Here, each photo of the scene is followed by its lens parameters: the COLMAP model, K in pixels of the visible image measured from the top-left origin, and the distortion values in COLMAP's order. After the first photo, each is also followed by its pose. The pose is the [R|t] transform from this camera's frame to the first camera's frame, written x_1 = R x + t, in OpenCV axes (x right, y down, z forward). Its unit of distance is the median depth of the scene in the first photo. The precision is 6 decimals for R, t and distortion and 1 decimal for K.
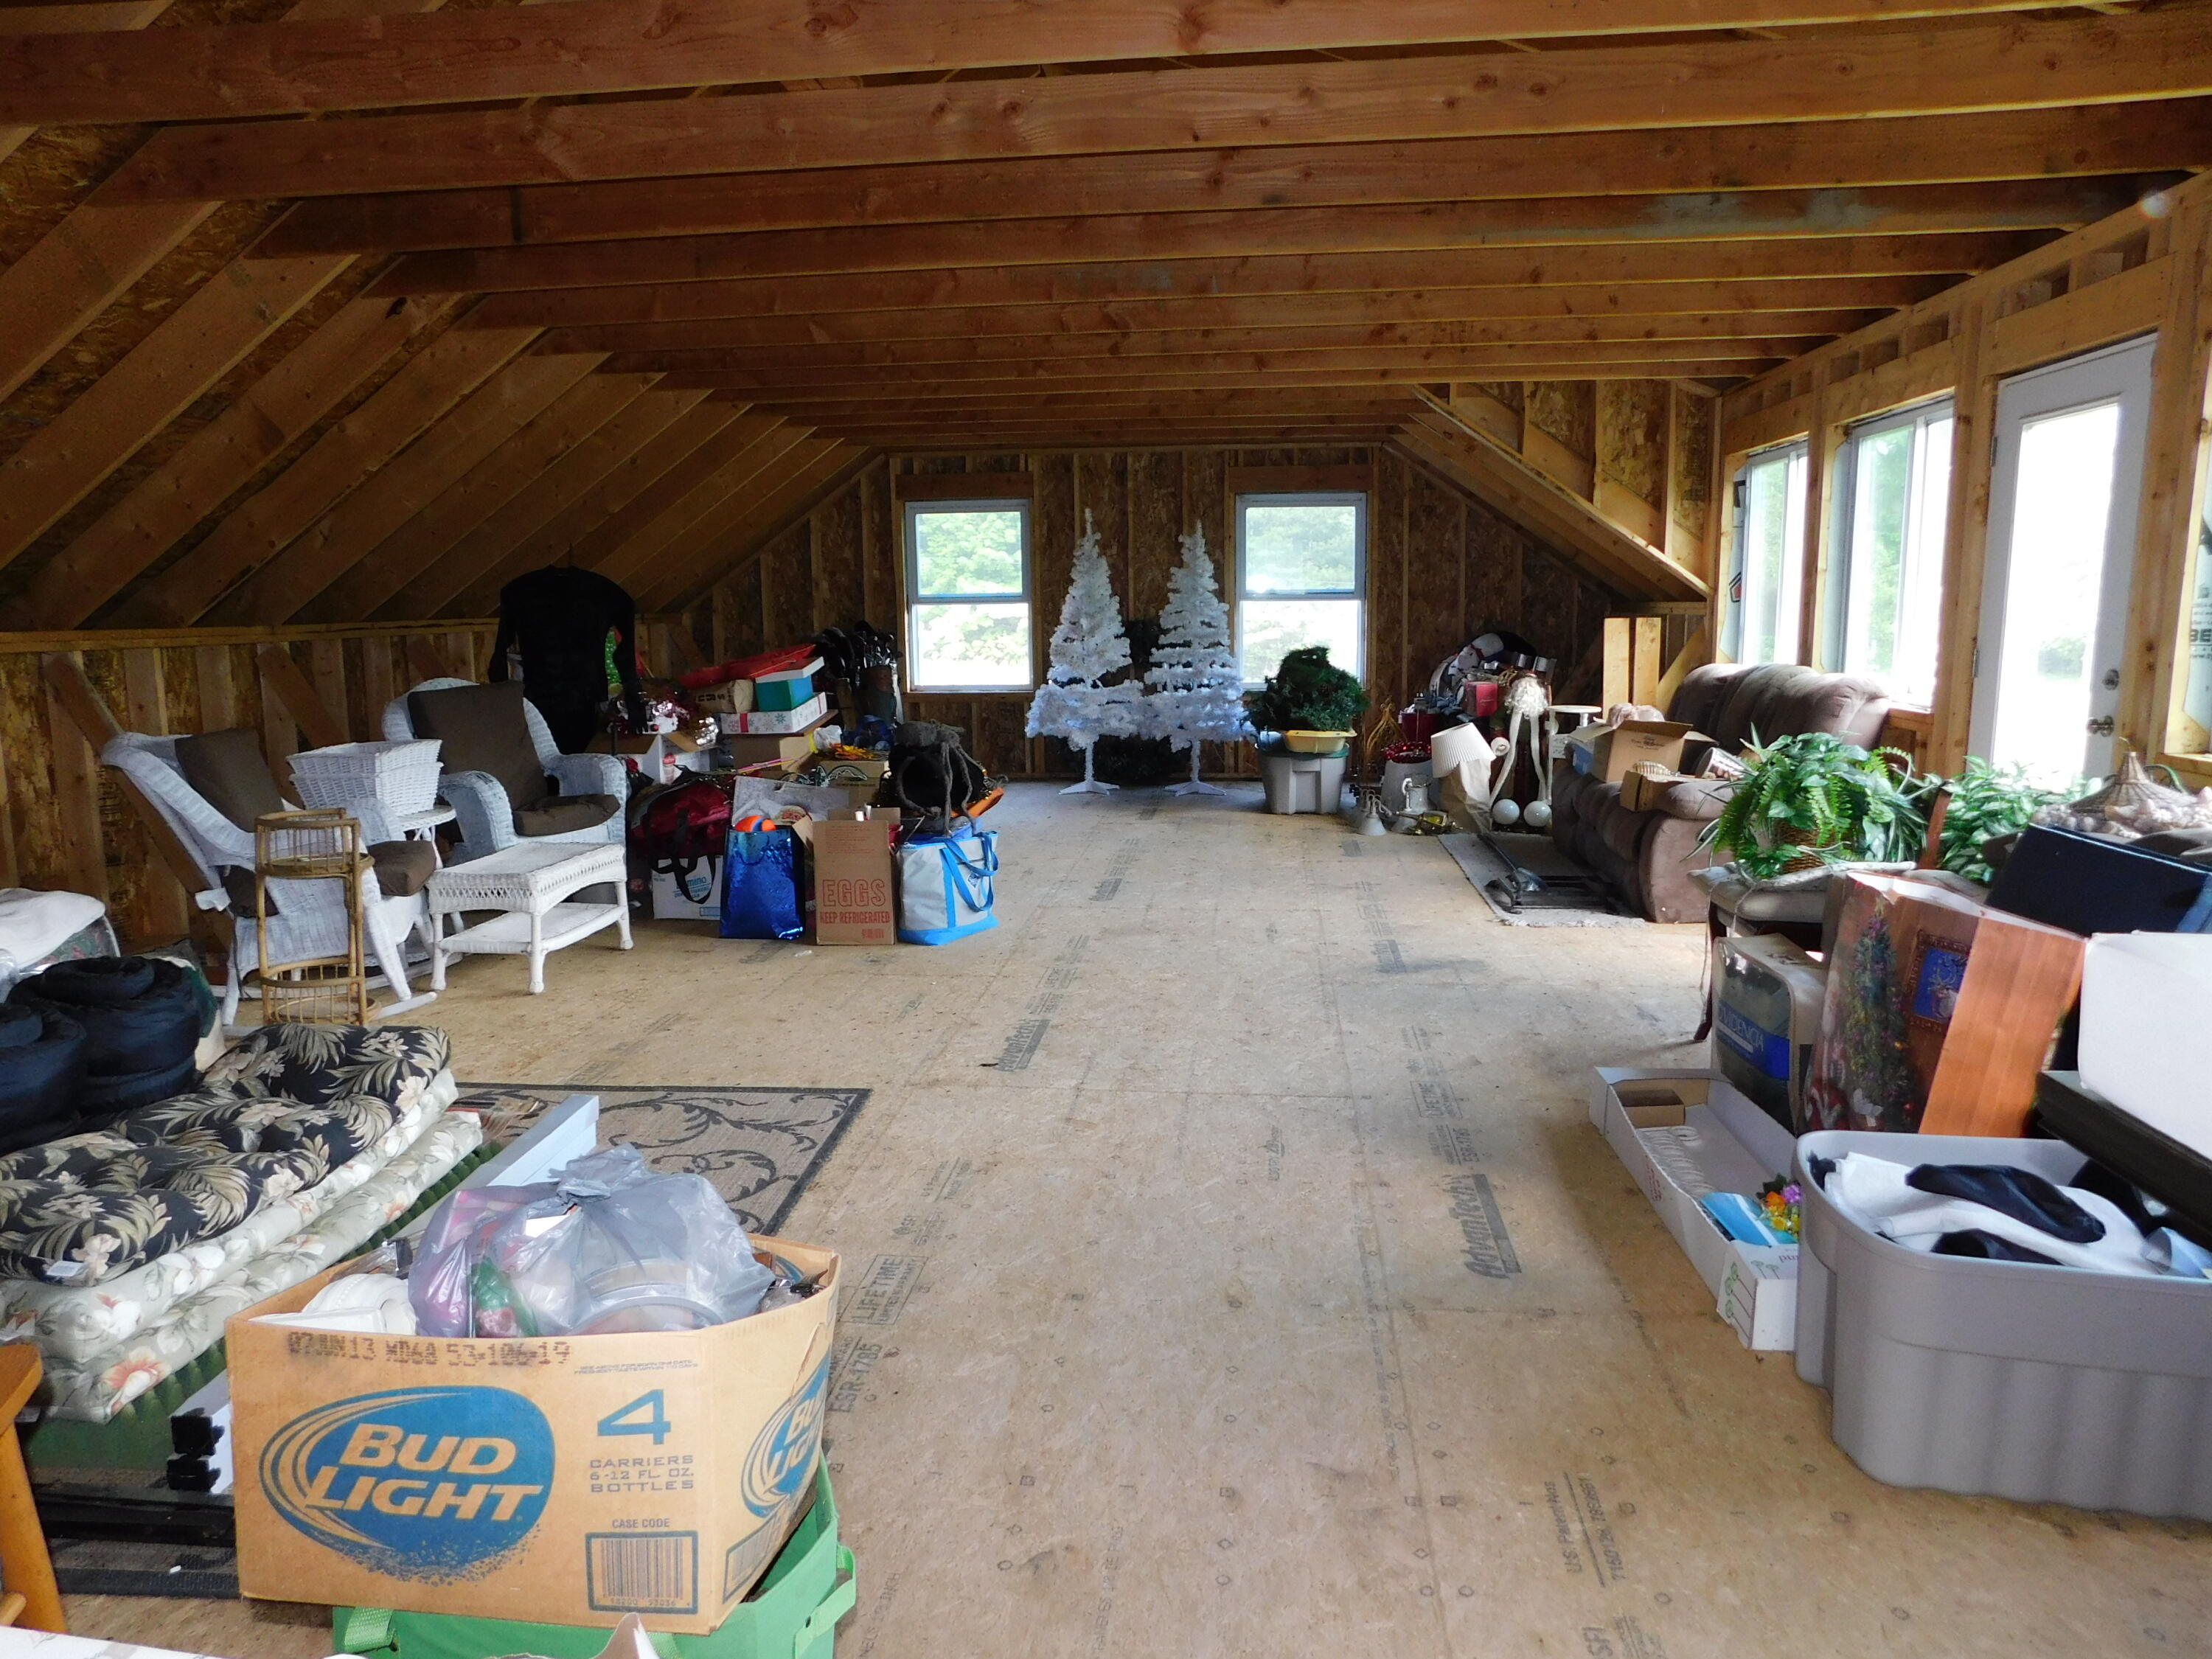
lens RADIAL K [[1455.8, 0, 1115.1], [0, 1455.8, 828.9], [0, 0, 1]] dist [-0.042277, 0.020494]
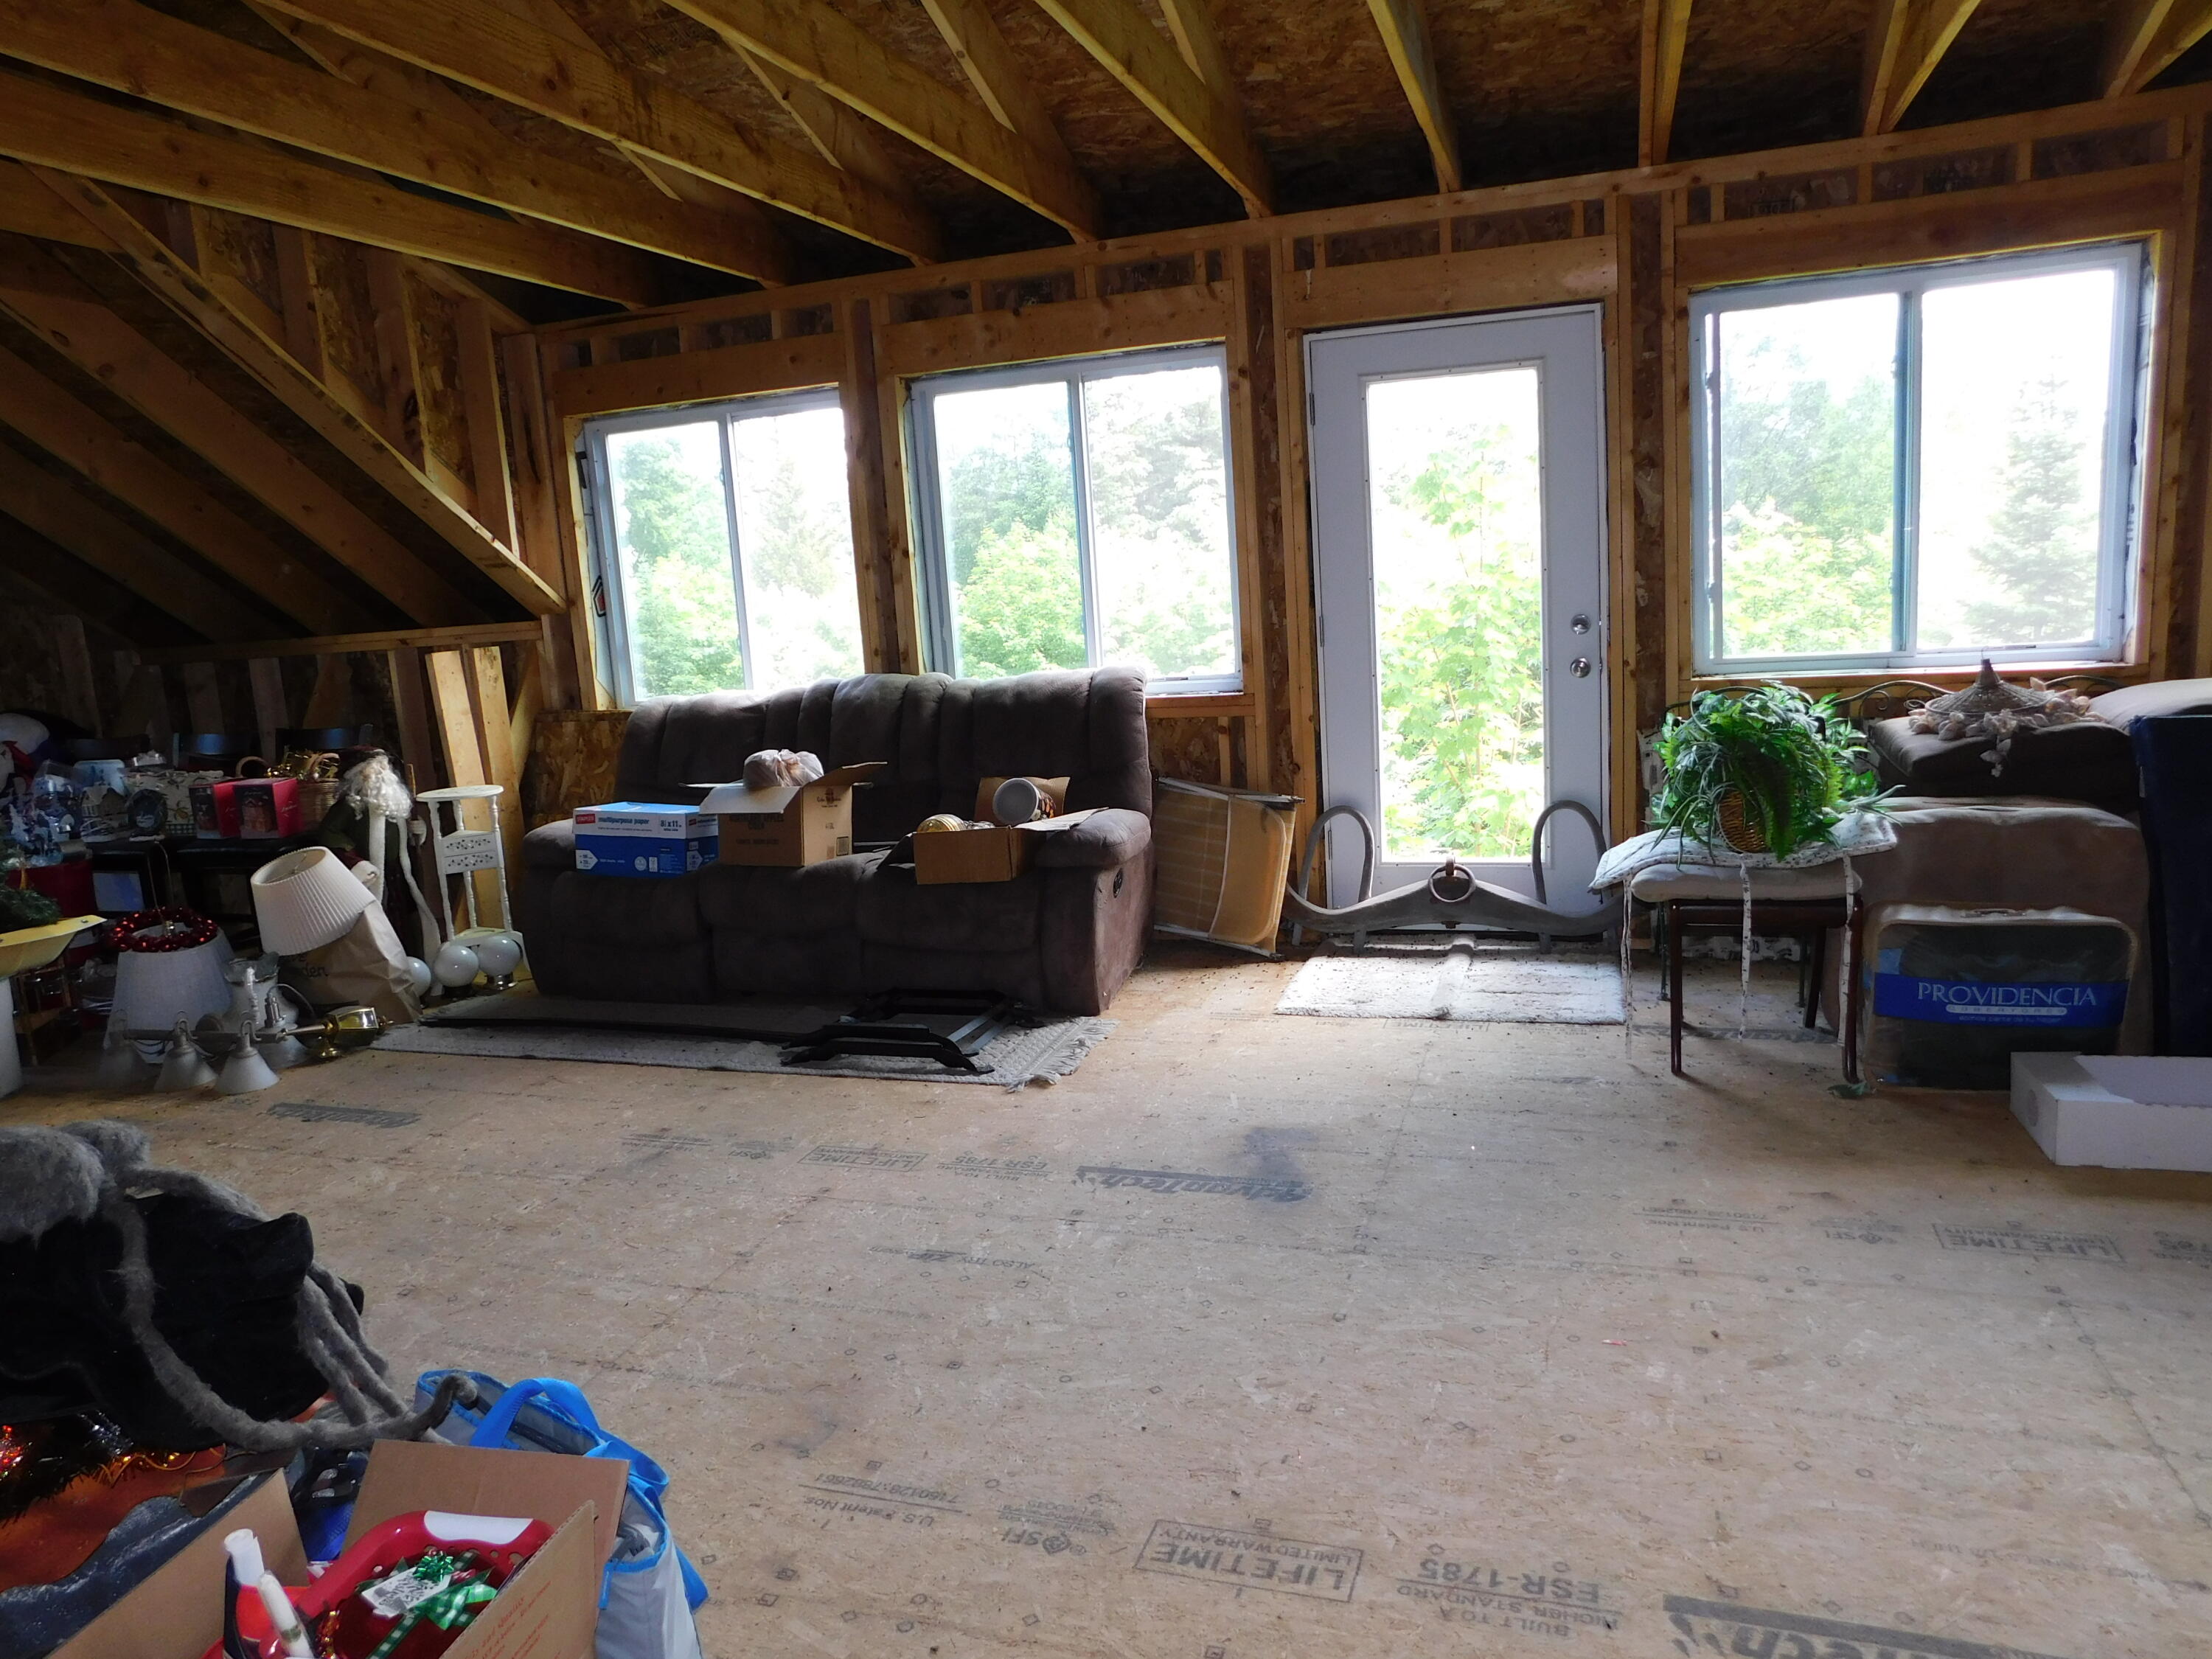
lens RADIAL K [[1455.8, 0, 1110.0], [0, 1455.8, 834.3], [0, 0, 1]] dist [-0.042277, 0.020494]
pose [[0.225282, -0.179065, 0.957697, -0.240607], [0.210901, 0.968622, 0.131497, -0.090006], [-0.951193, 0.172355, 0.255978, 0.574155]]
